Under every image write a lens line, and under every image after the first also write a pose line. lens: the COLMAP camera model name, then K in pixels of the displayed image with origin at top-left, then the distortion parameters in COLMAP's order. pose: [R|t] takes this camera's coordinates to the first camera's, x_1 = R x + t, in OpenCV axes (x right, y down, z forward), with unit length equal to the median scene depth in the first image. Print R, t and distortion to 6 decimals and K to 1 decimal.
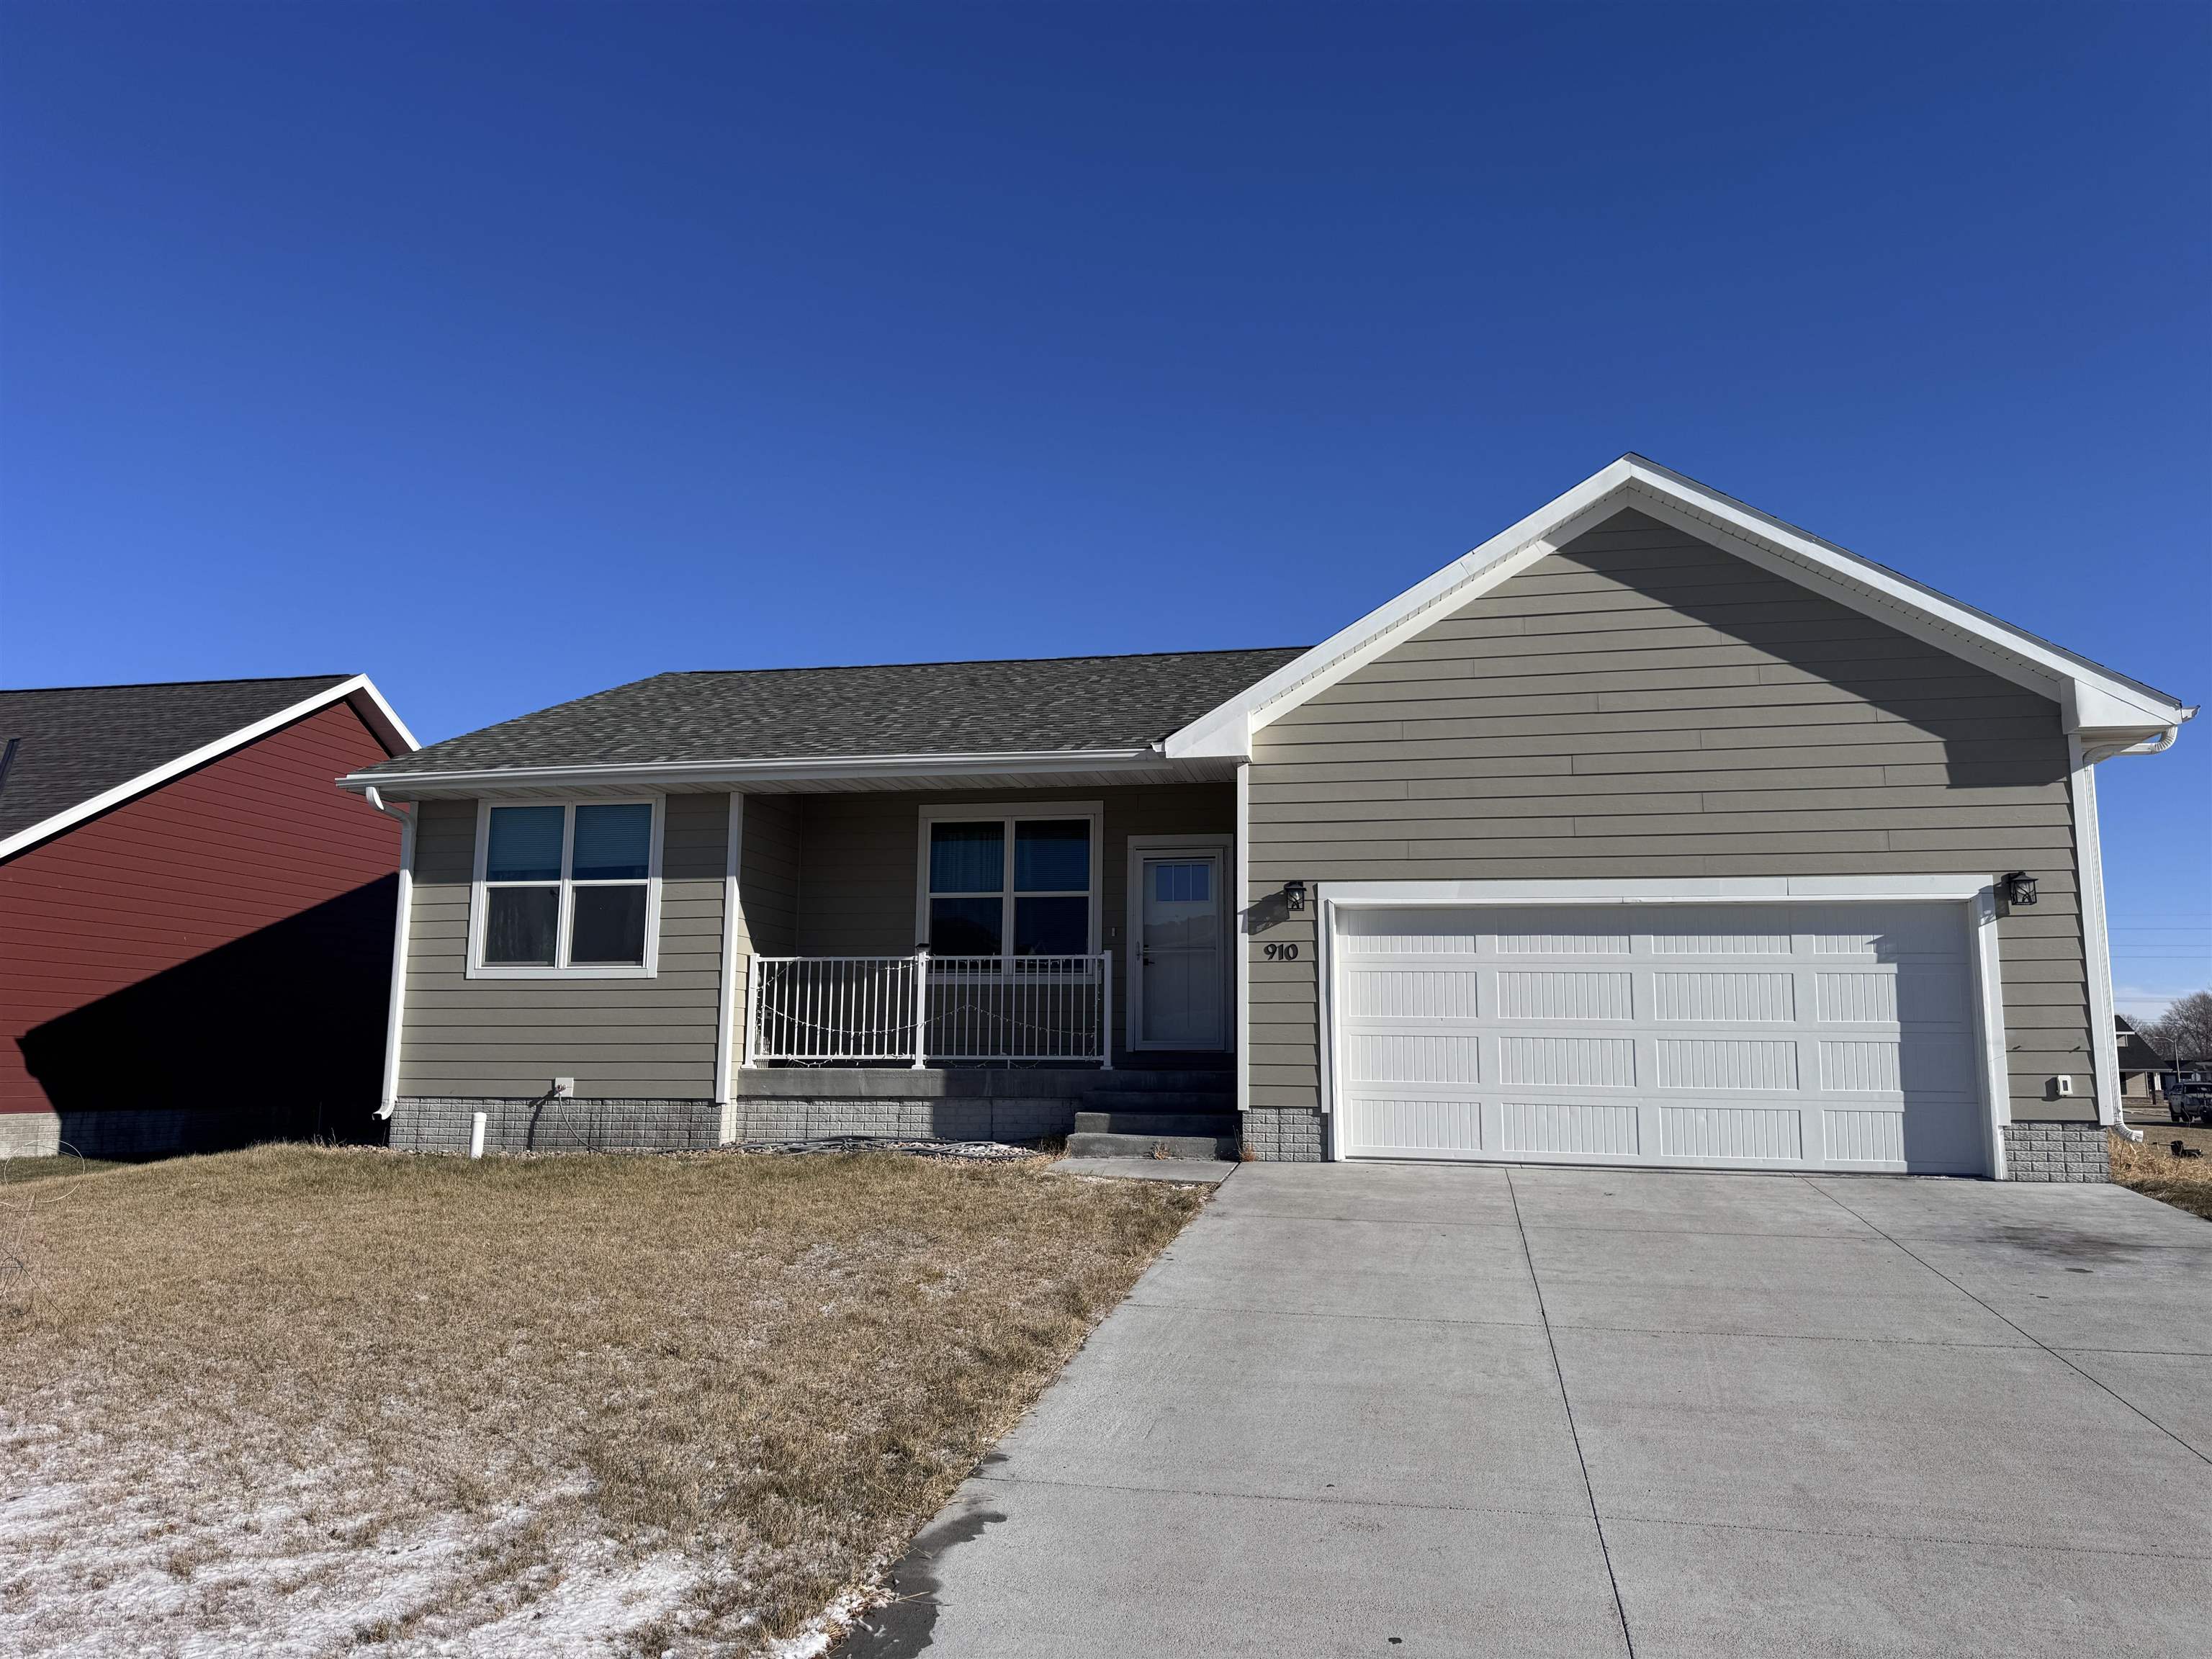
lens RADIAL K [[1541.0, 0, 1101.7], [0, 1541.0, 835.2], [0, 0, 1]] dist [0.074034, -0.087529]
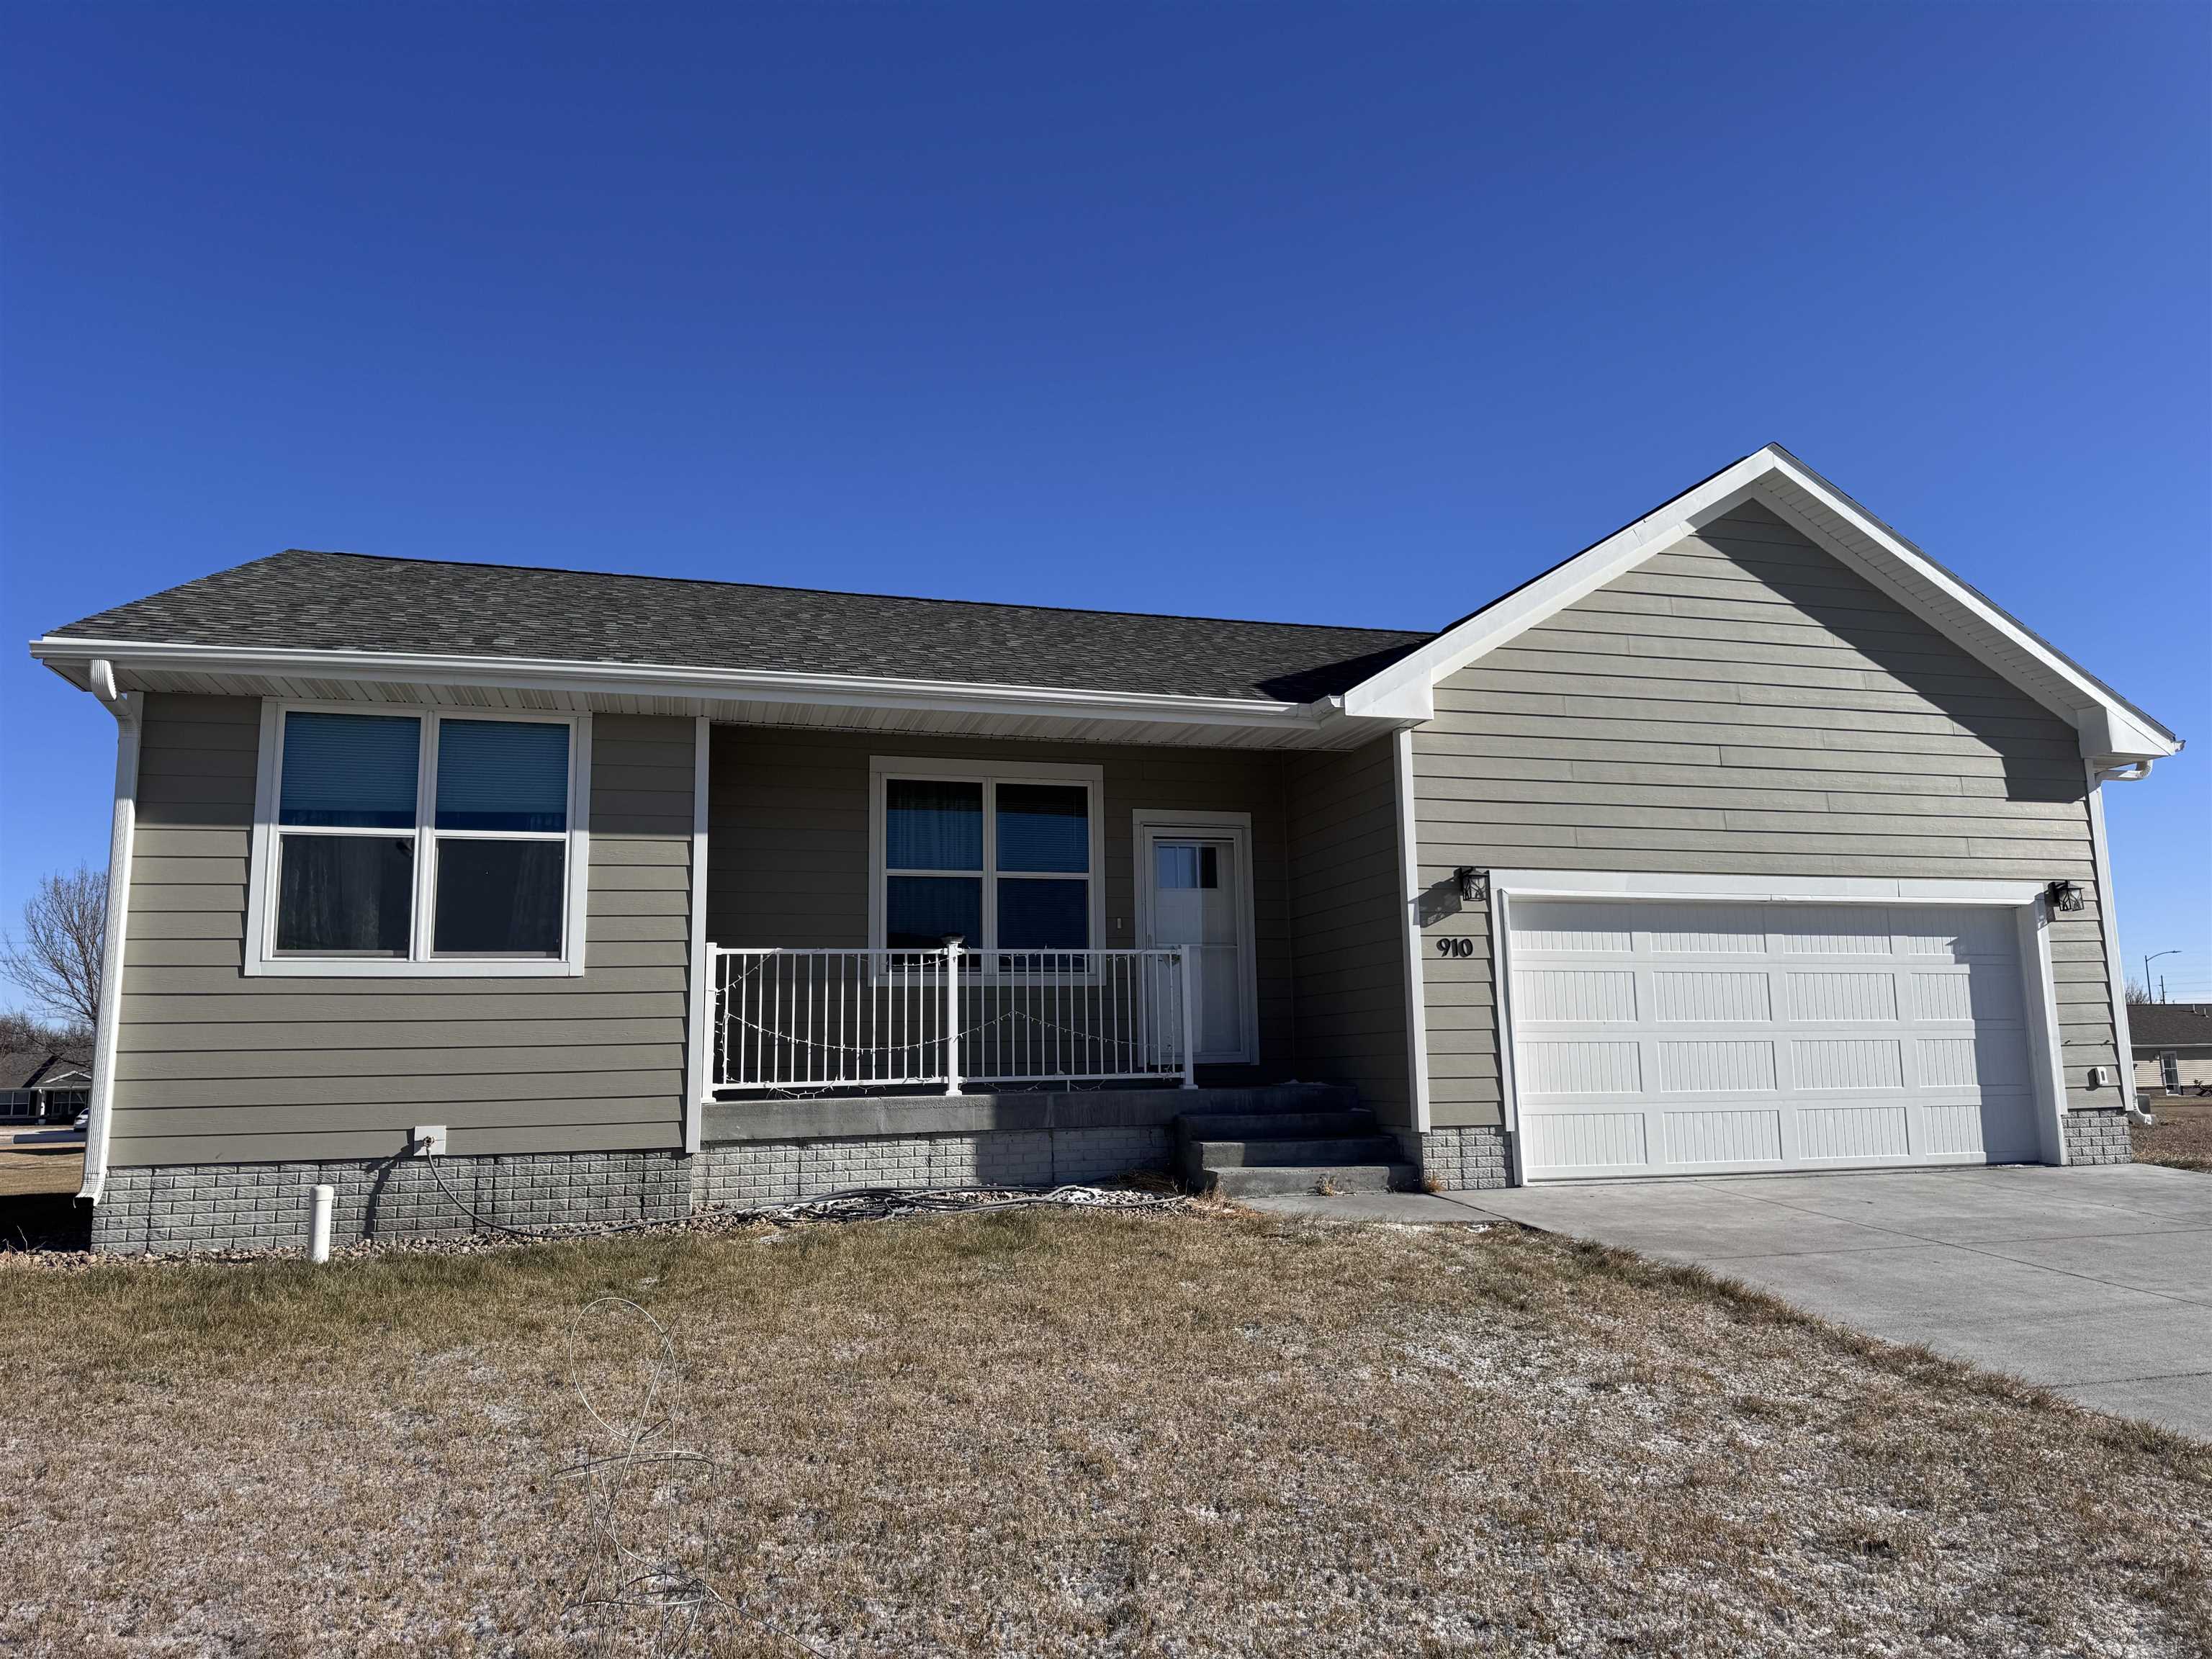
lens RADIAL K [[1541.0, 0, 1091.1], [0, 1541.0, 834.4], [0, 0, 1]] dist [0.074034, -0.087529]
pose [[0.881457, 0.046724, 0.469948, -0.448185], [-0.043106, 0.998900, -0.018463, 0.034602], [-0.470294, -0.003983, 0.882501, 0.305249]]
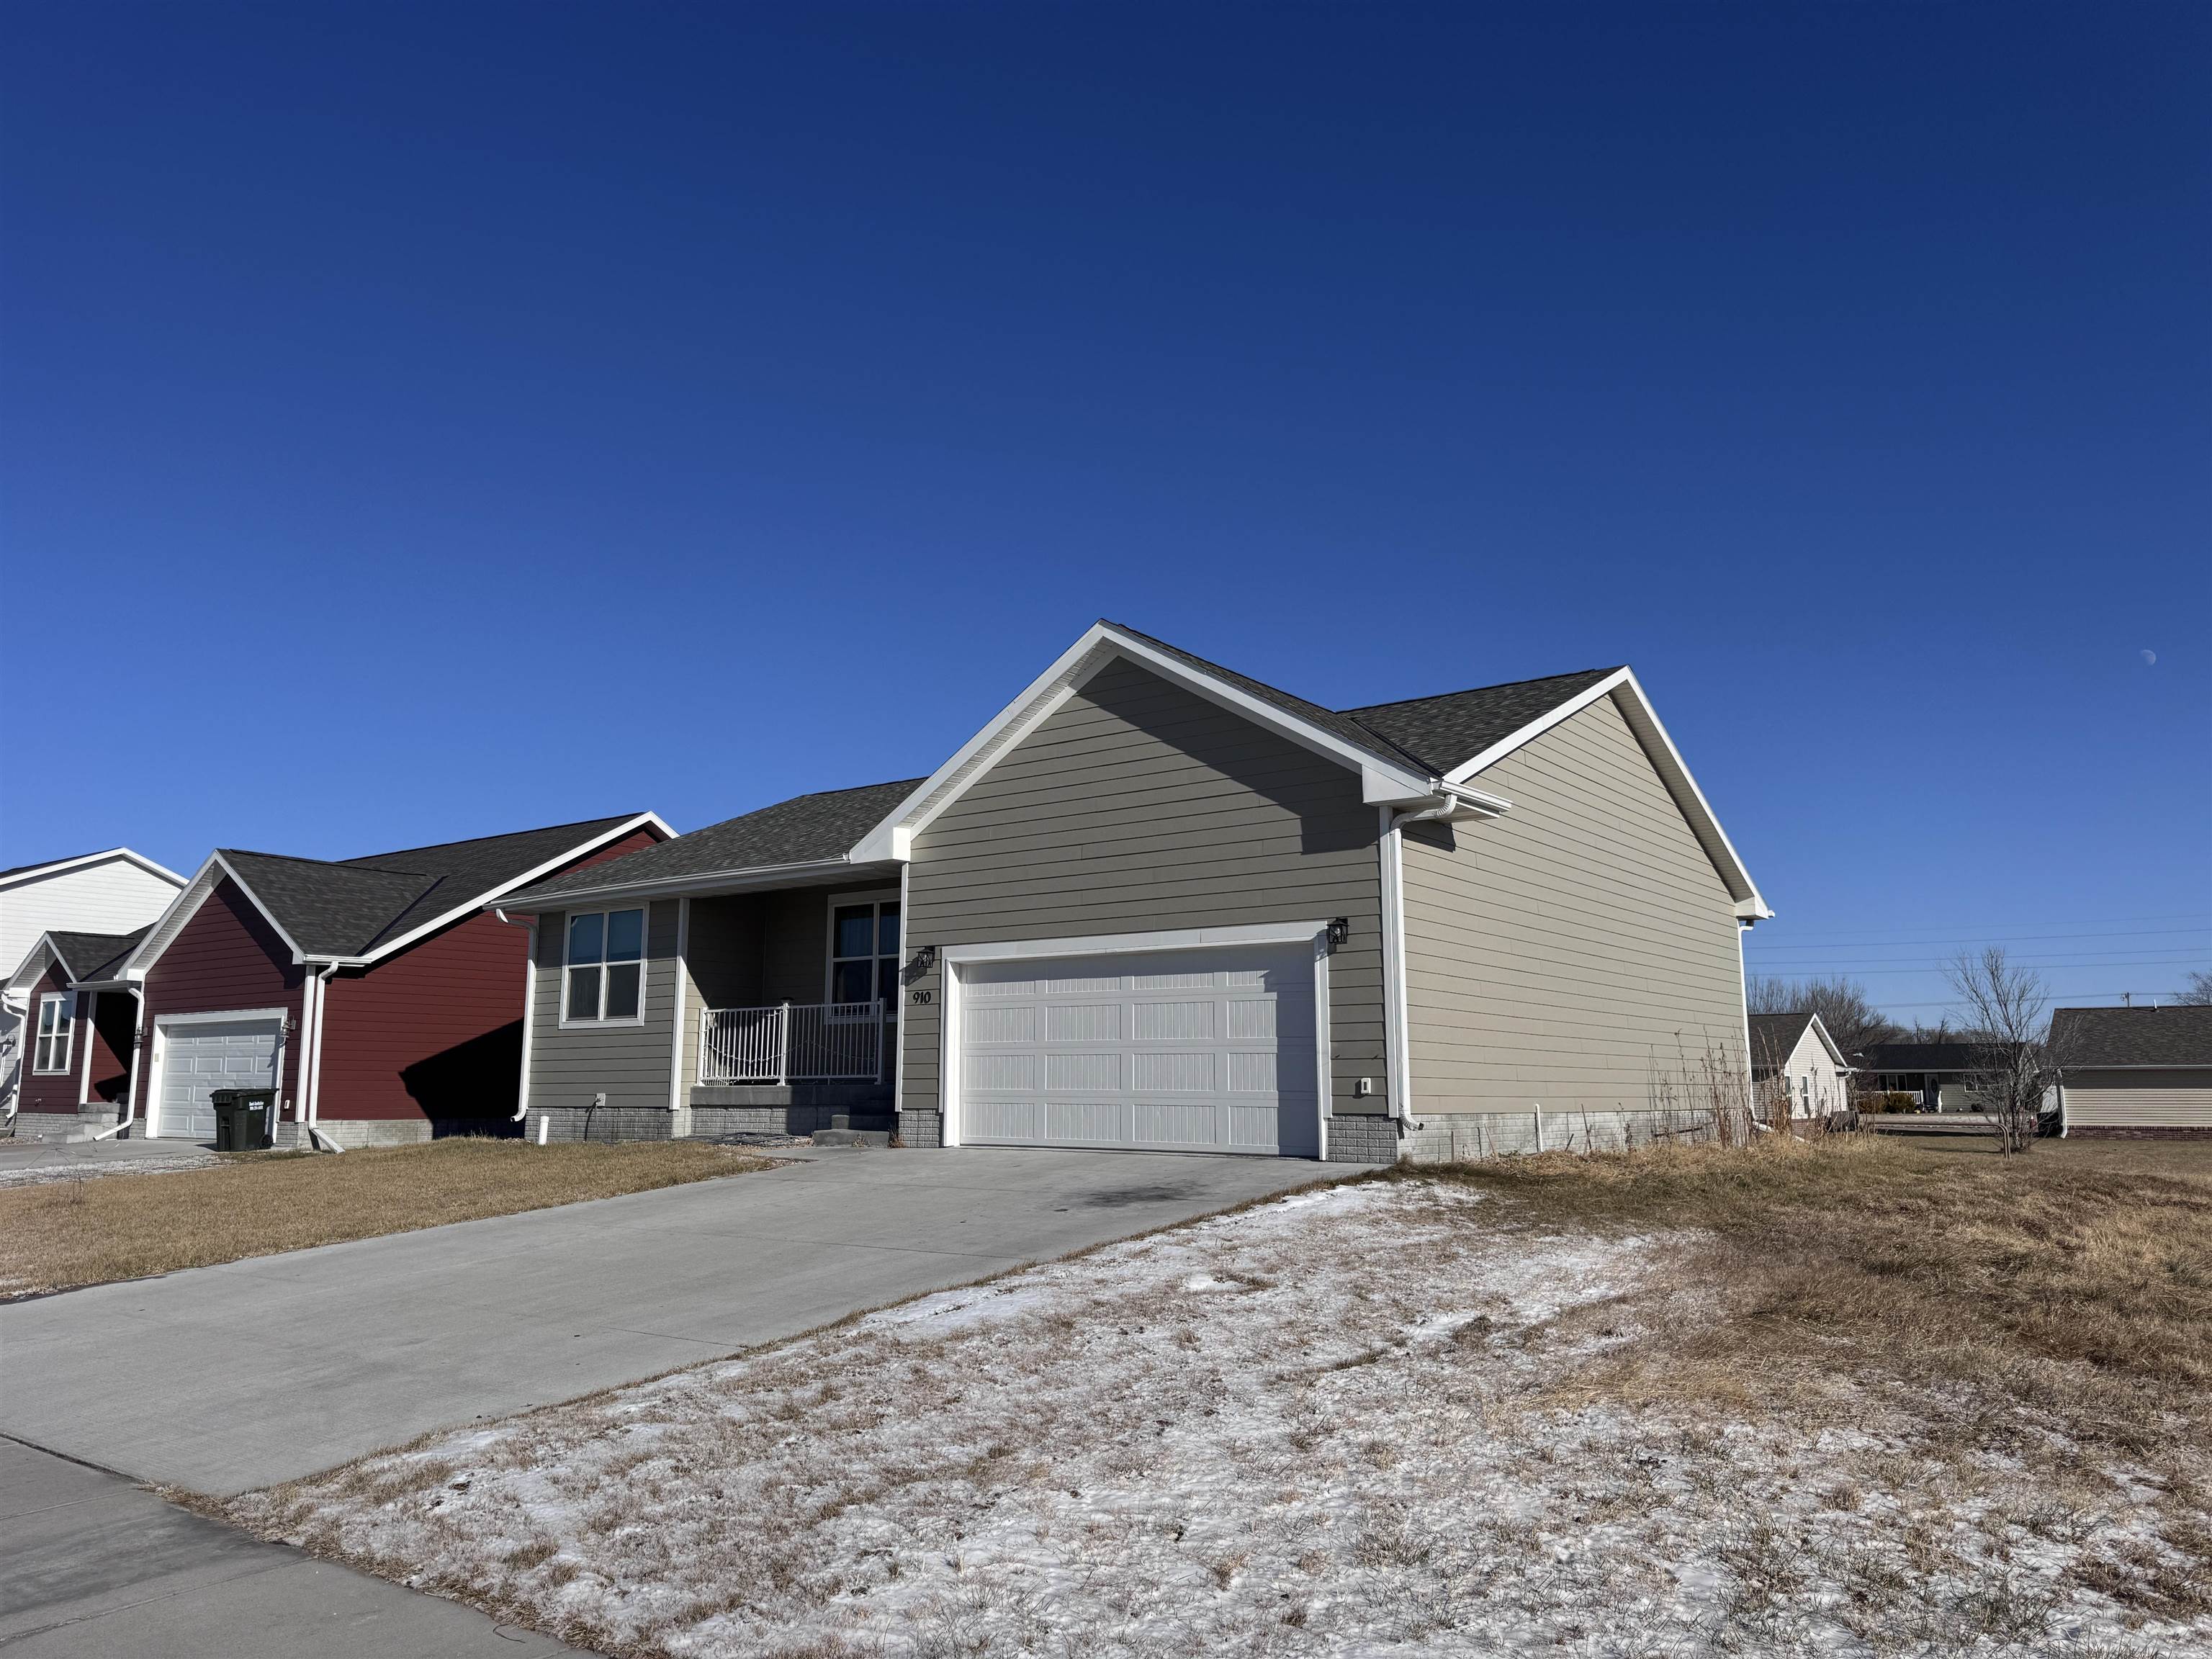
lens RADIAL K [[1541.0, 0, 1099.0], [0, 1541.0, 818.4], [0, 0, 1]] dist [0.074034, -0.087529]
pose [[0.909271, -0.080097, -0.408424, 0.795427], [0.069481, 0.996749, -0.040788, -0.017064], [0.410364, 0.008710, 0.911880, -0.200173]]
